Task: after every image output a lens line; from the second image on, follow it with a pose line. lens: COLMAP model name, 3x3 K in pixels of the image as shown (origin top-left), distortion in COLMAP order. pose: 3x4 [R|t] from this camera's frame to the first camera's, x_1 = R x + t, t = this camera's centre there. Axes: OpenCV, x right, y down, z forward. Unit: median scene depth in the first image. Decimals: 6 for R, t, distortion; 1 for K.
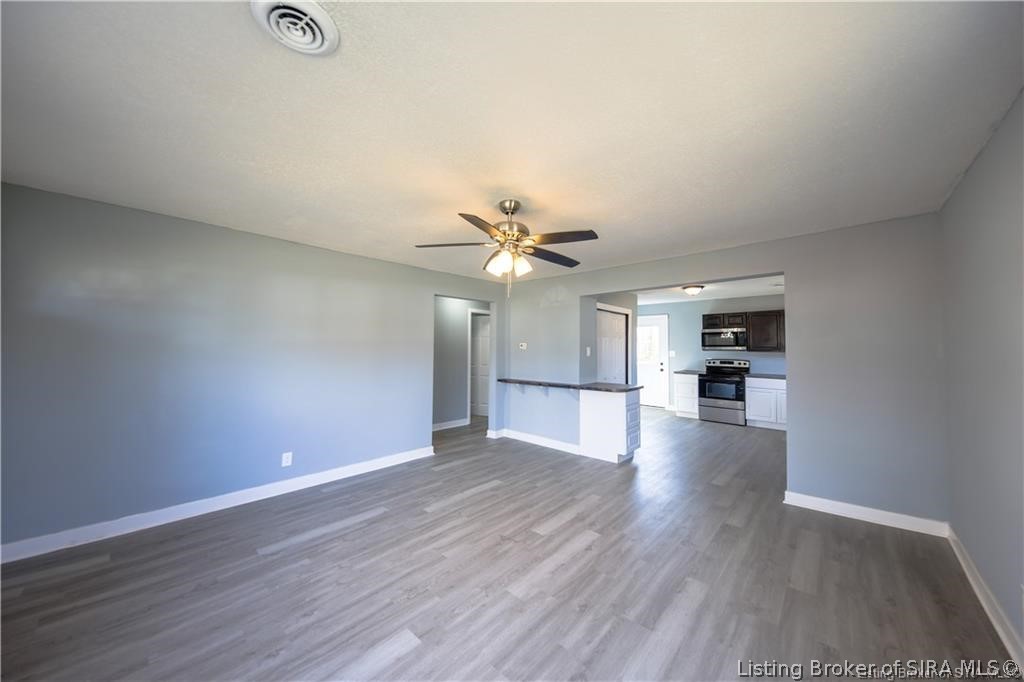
lens RADIAL K [[354.6, 0, 507.7], [0, 354.6, 337.8], [0, 0, 1]] dist [-0.001522, -0.001639]
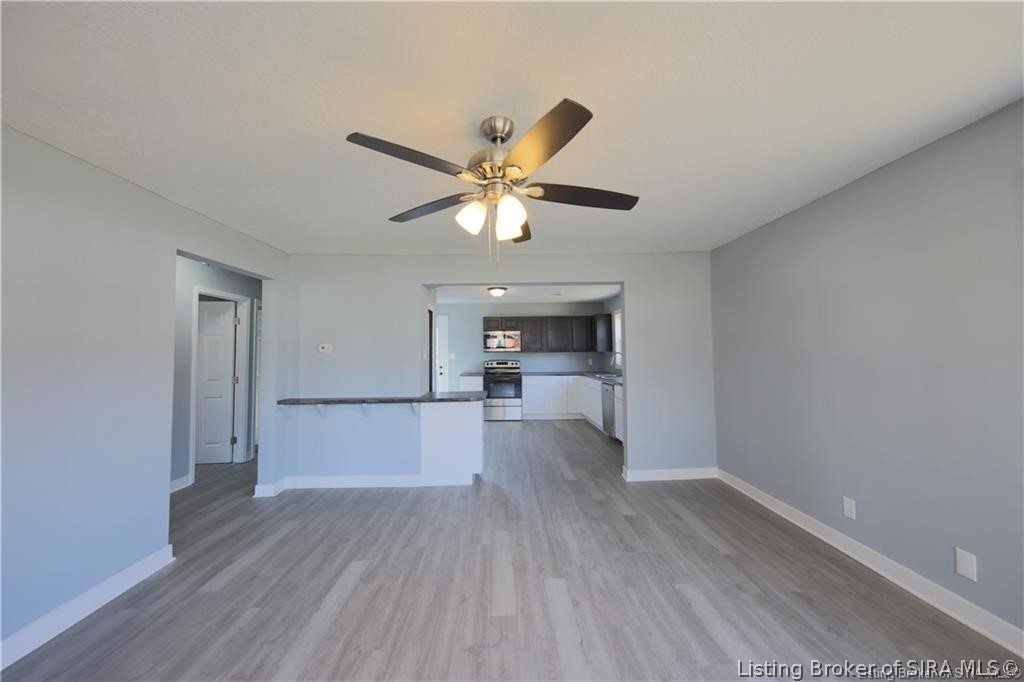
lens RADIAL K [[378.8, 0, 510.2], [0, 378.8, 337.6], [0, 0, 1]] dist [0.001026, -0.000238]
pose [[0.713808, 0.014019, 0.700202, -0.269314], [-0.007022, 0.999893, -0.012861, 0.012143], [-0.700307, 0.004264, 0.713829, 0.289073]]
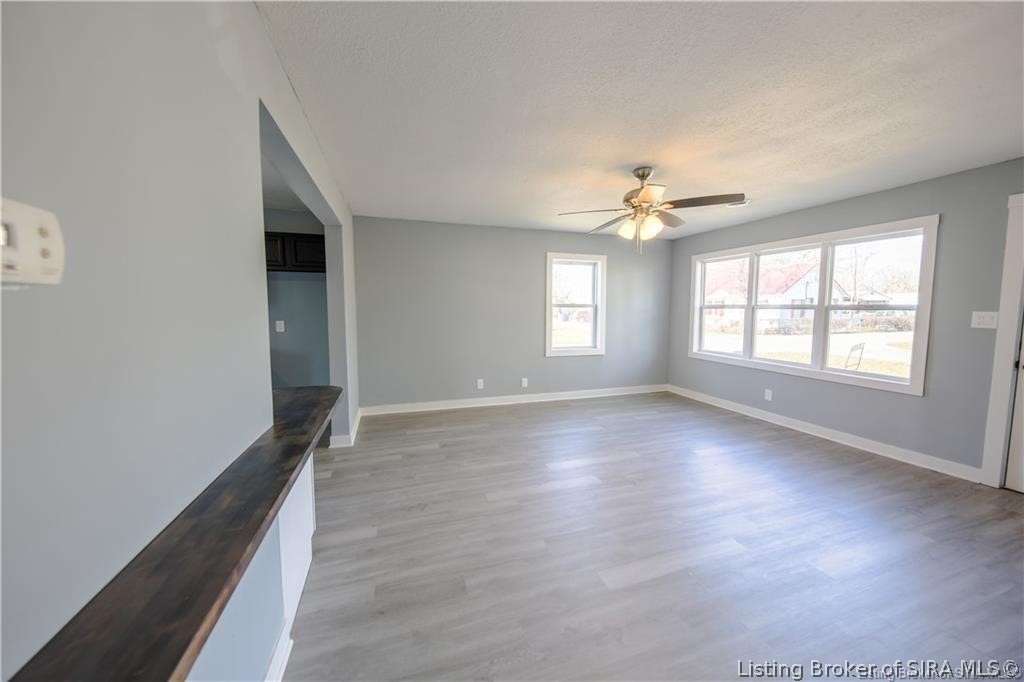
lens RADIAL K [[354.6, 0, 512.1], [0, 354.6, 341.3], [0, 0, 1]] dist [-0.001522, -0.001639]
pose [[-0.877976, -0.051642, 0.475911, -0.107559], [-0.021649, 0.997430, 0.068295, 0.046988], [-0.478215, 0.049659, -0.876838, 1.268626]]
